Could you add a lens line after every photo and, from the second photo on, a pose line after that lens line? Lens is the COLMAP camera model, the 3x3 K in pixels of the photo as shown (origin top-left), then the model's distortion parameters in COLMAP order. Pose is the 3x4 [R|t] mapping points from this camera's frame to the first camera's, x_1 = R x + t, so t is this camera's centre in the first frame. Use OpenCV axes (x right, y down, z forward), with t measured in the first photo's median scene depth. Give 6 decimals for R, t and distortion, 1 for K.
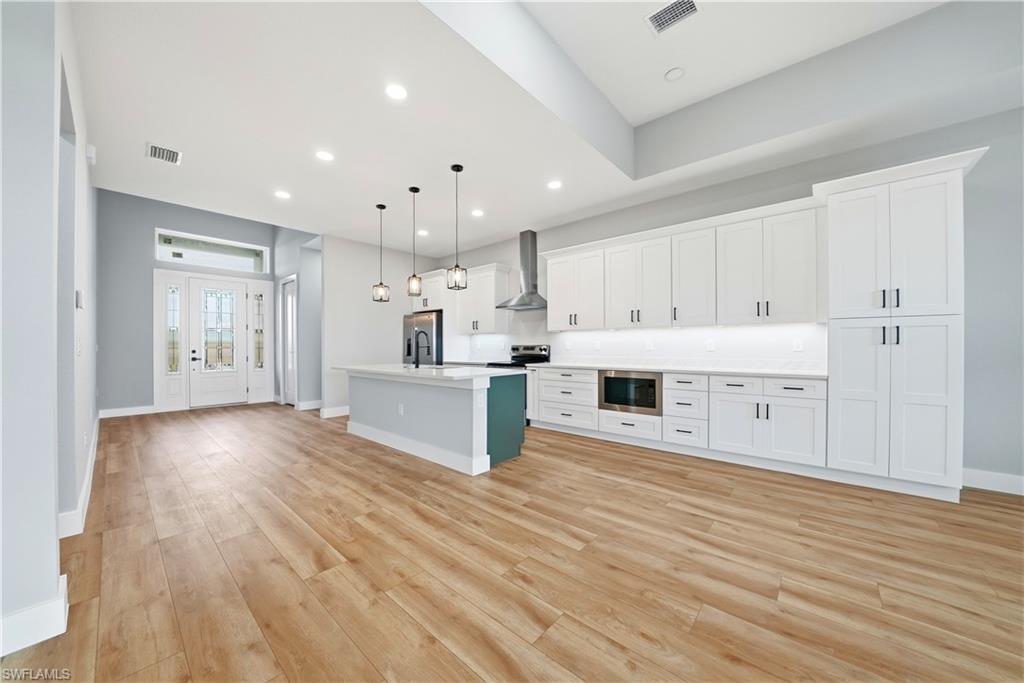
lens RADIAL K [[357.5, 0, 509.8], [0, 357.5, 343.7], [0, 0, 1]] dist [-0.021387, 0.000128]
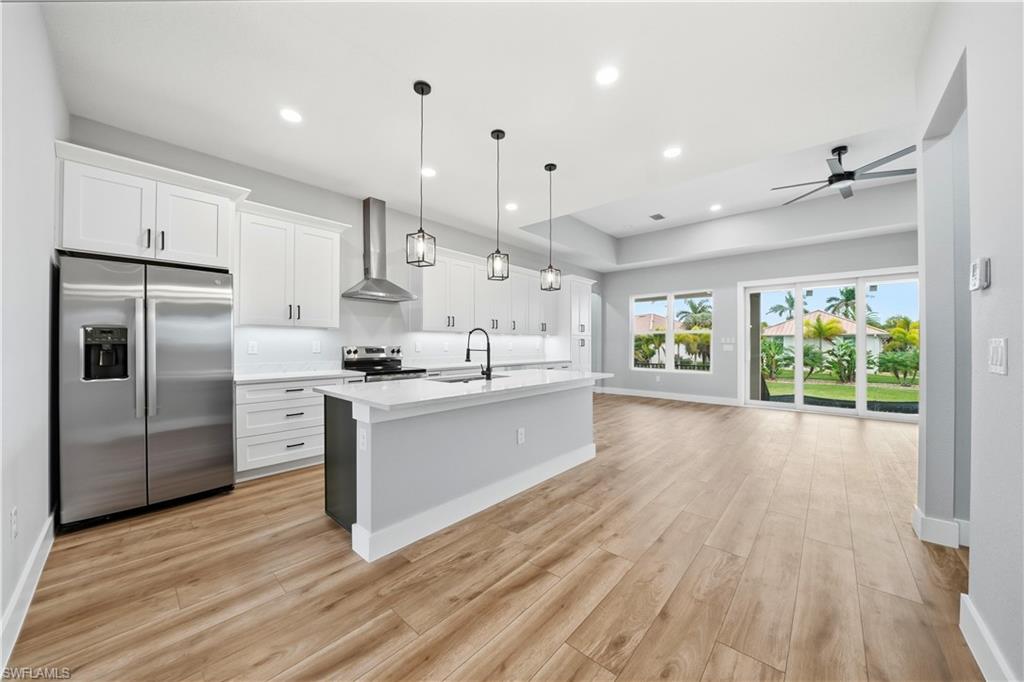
lens RADIAL K [[357.5, 0, 509.8], [0, 357.5, 343.2], [0, 0, 1]] dist [-0.021387, 0.000128]
pose [[0.015339, 0.007245, 0.999856, -1.091013], [-0.006727, 0.999952, -0.007143, 0.000849], [-0.999860, -0.006616, 0.015387, 1.064355]]
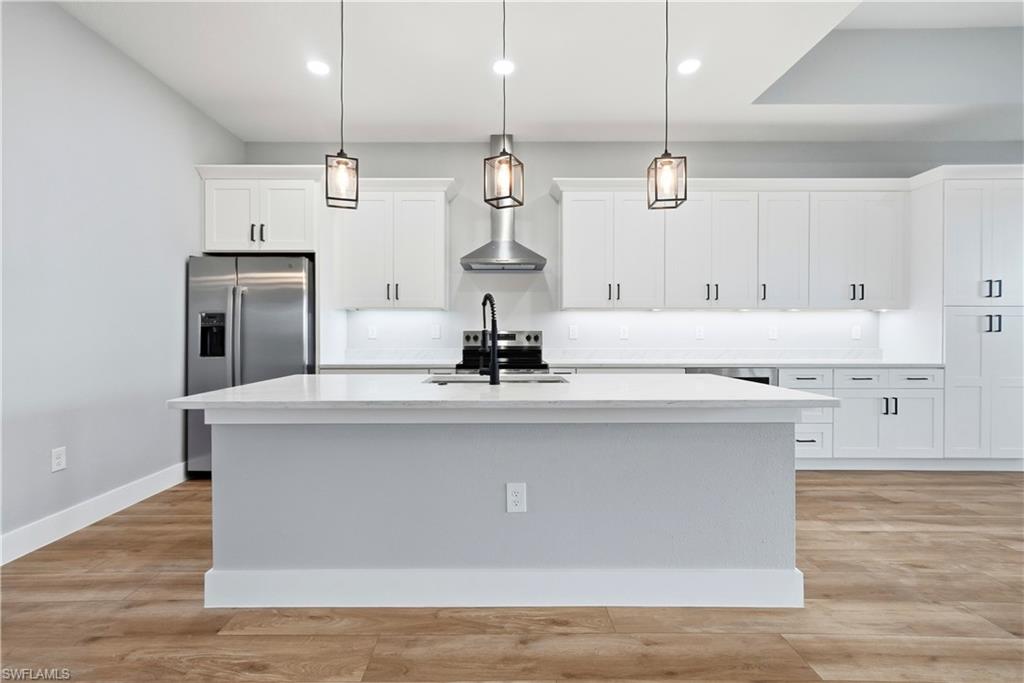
lens RADIAL K [[446.4, 0, 501.2], [0, 446.4, 335.8], [0, 0, 1]] dist [0.002832, 0.000818]
pose [[0.750000, 0.001063, 0.661437, -0.663255], [-0.007036, 0.999955, 0.006371, 0.010745], [-0.661400, -0.009432, 0.749974, 0.690339]]
